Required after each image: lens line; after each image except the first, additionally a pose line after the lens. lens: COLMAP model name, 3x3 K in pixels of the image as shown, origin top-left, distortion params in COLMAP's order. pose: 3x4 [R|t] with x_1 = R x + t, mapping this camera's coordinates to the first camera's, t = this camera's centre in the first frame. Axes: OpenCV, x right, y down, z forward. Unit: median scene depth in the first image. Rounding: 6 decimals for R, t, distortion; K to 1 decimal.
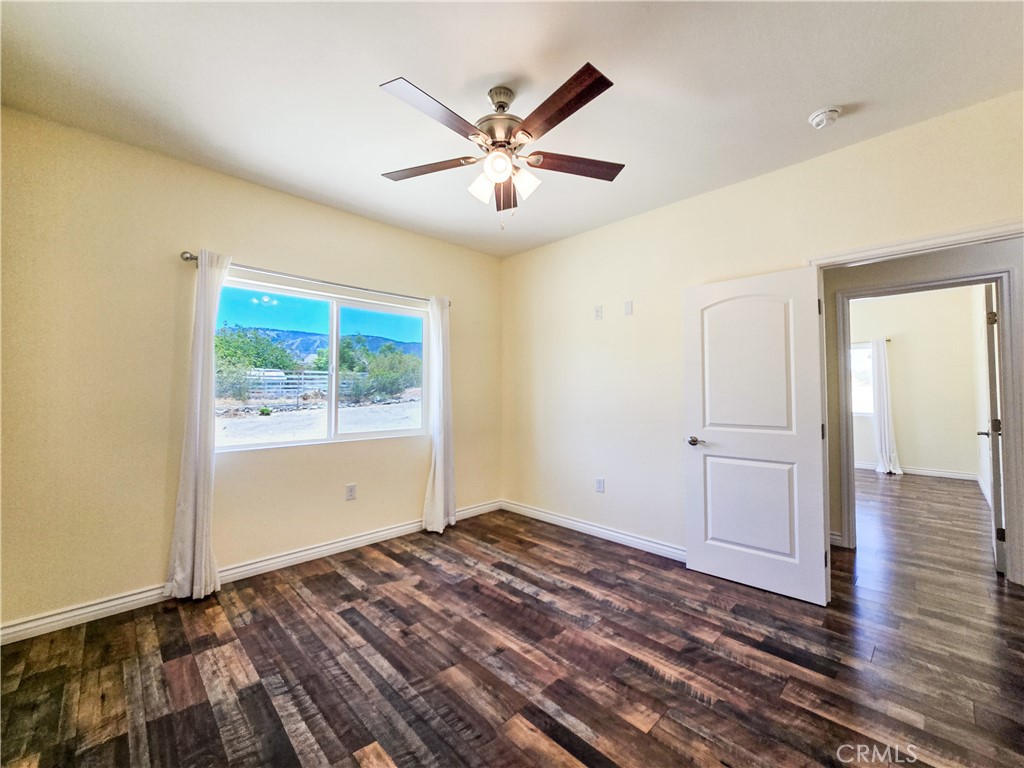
lens RADIAL K [[422.7, 0, 508.3], [0, 422.7, 379.6], [0, 0, 1]] dist [0.000702, 0.000793]
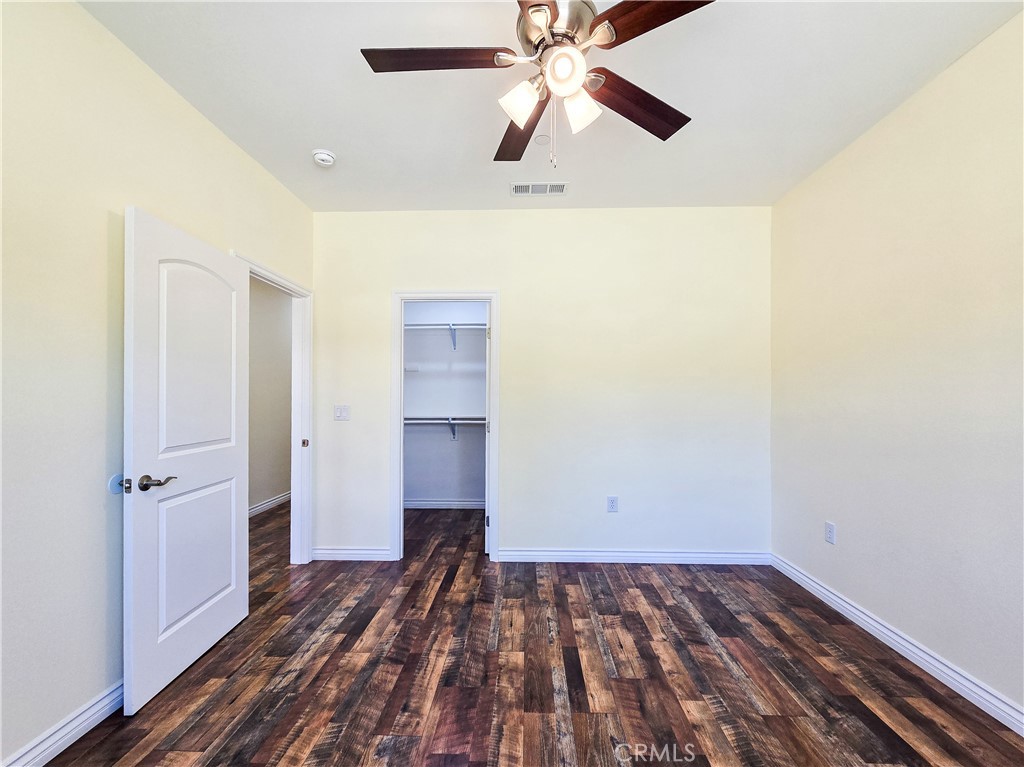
lens RADIAL K [[436.9, 0, 509.2], [0, 436.9, 388.8], [0, 0, 1]] dist [-0.001431, -0.000708]
pose [[-0.696686, 0.012157, 0.717273, -0.505457], [-0.022700, 0.998982, -0.038979, 0.042862], [-0.717017, -0.043438, -0.695701, 1.590417]]
